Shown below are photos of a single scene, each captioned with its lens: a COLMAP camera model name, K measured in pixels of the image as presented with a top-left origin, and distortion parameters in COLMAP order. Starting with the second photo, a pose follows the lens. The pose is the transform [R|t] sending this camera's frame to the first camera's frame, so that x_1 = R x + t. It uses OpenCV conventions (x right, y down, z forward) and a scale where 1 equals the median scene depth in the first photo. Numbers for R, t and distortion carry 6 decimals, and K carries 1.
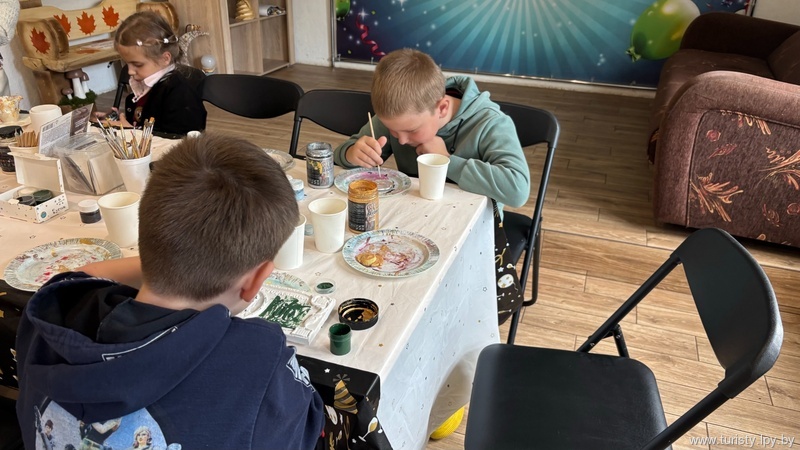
lens RADIAL K [[616.9, 0, 400.0], [0, 616.9, 225.0], [0, 0, 1]] dist [-0.003387, -0.007909]
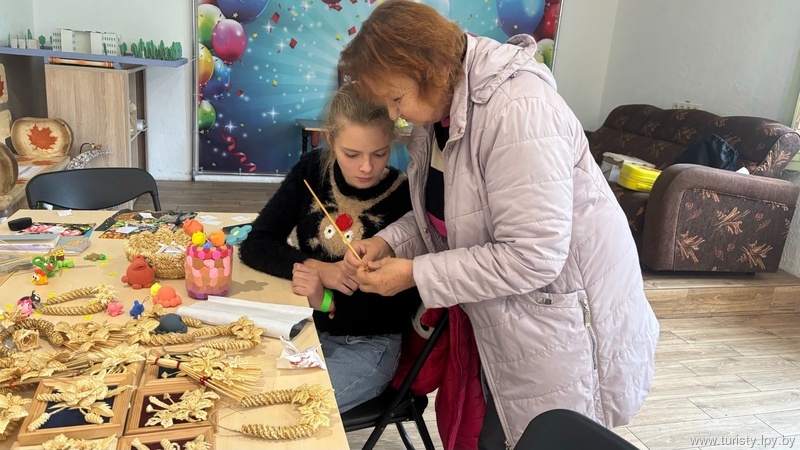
lens RADIAL K [[616.9, 0, 400.0], [0, 616.9, 225.0], [0, 0, 1]] dist [-0.003387, -0.007909]
pose [[0.822632, -0.107224, 0.558372, -0.509650], [0.192332, 0.976641, -0.095813, -0.051747], [-0.535056, 0.186212, 0.824039, 0.087553]]
